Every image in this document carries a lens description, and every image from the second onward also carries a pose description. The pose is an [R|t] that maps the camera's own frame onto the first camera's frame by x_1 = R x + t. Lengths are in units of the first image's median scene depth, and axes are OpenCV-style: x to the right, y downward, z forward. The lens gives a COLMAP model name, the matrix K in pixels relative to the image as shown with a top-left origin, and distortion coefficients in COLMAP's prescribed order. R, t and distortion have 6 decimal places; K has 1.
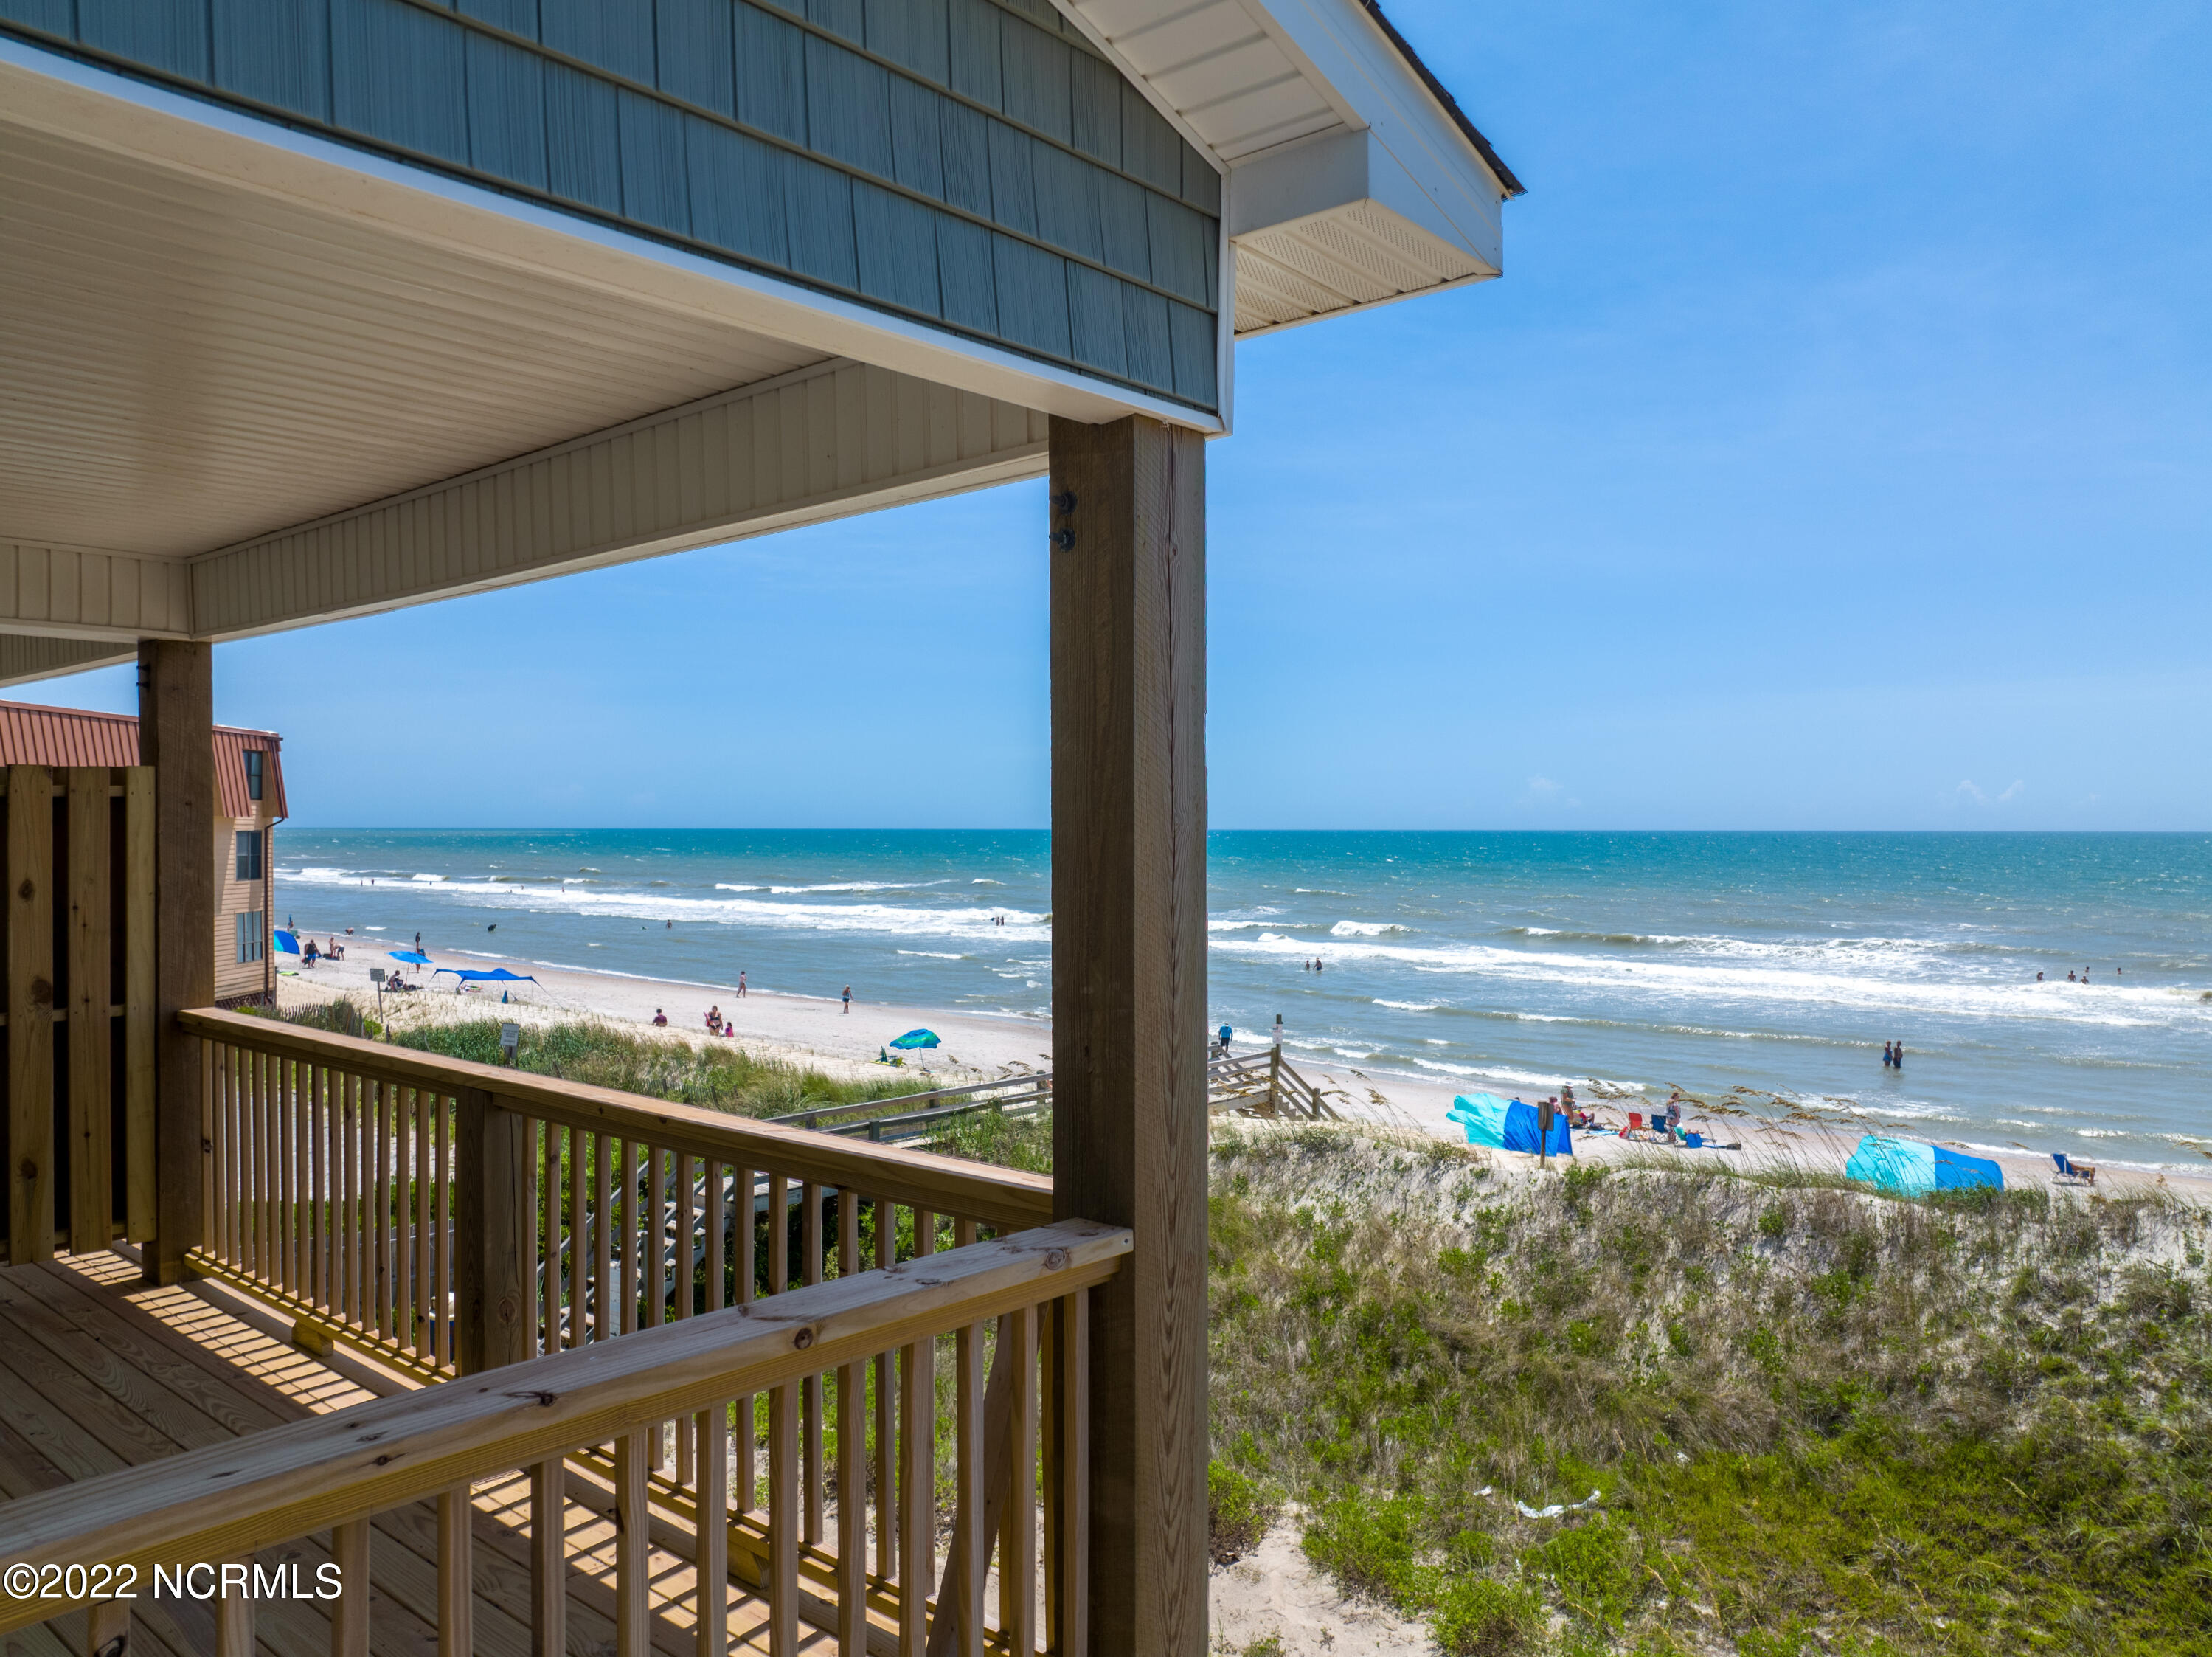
lens RADIAL K [[1611.5, 0, 1106.0], [0, 1611.5, 828.5], [0, 0, 1]] dist [-0.043412, 0.001508]
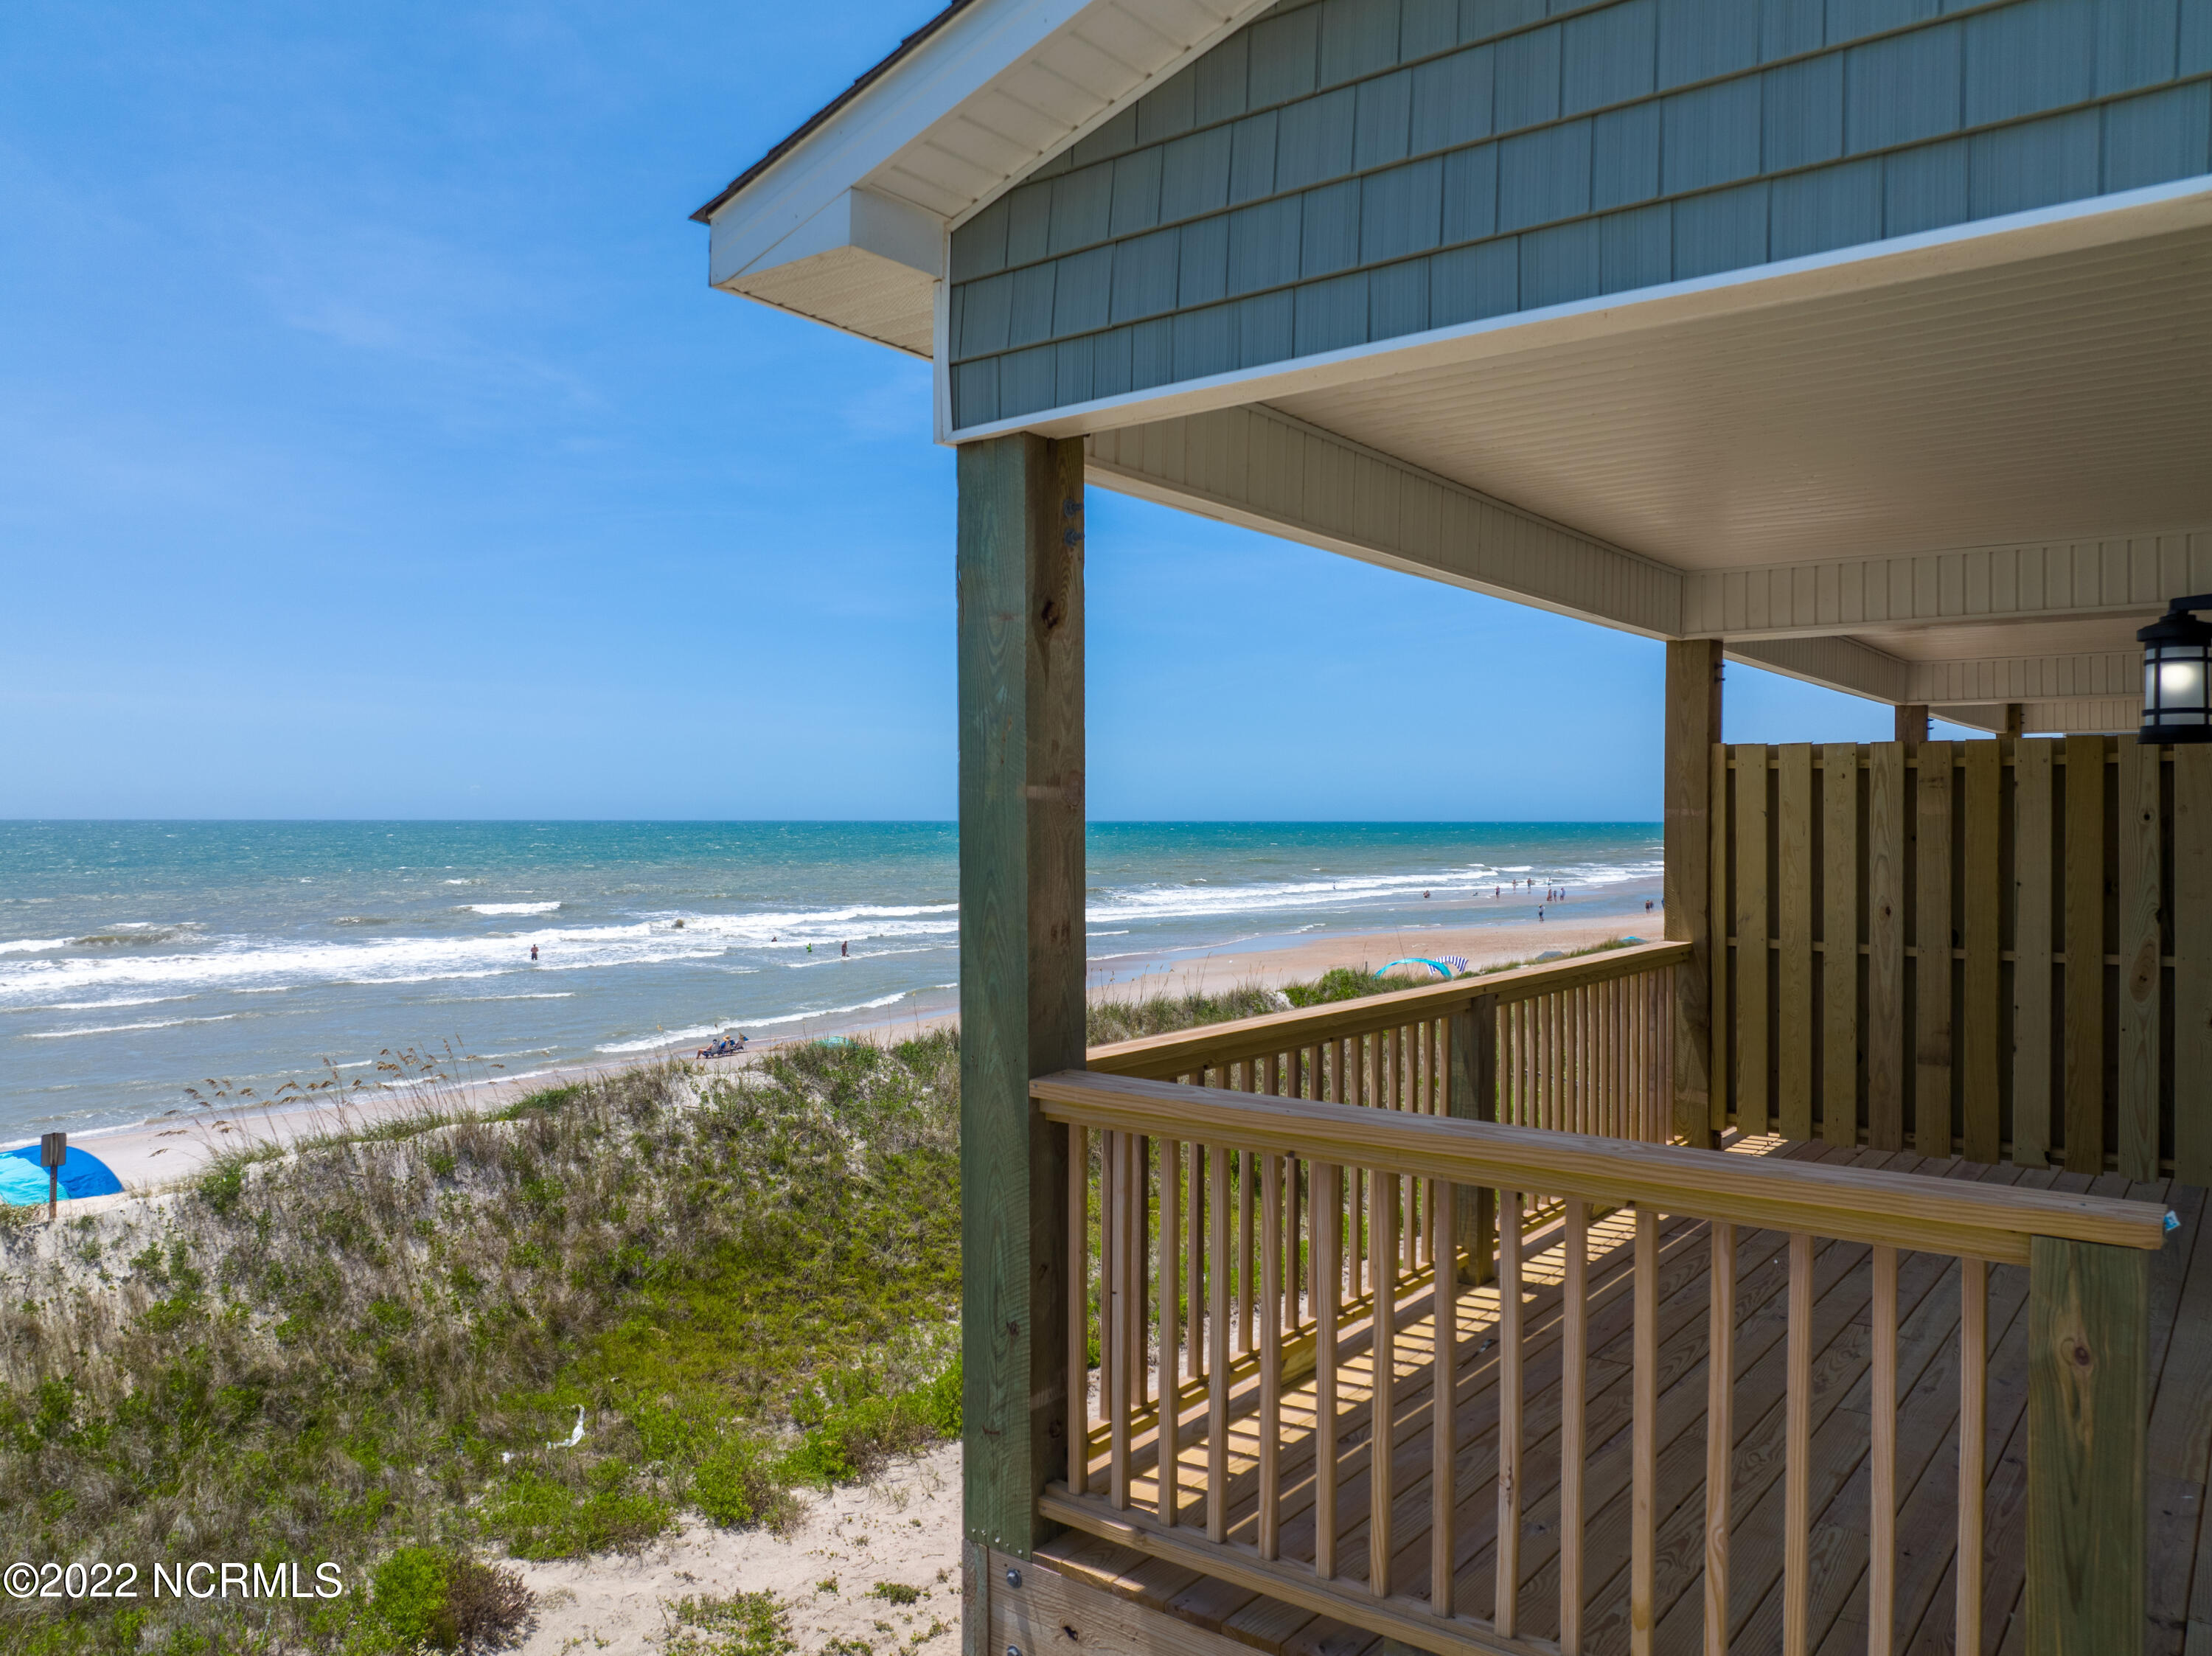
lens RADIAL K [[1600.3, 0, 1102.9], [0, 1600.3, 827.2], [0, 0, 1]] dist [-0.055492, 0.023624]
pose [[-0.075270, -0.004519, 0.997153, -0.902422], [-0.004567, 0.999981, 0.004187, 0.010104], [-0.997153, -0.004239, -0.075290, 0.804044]]
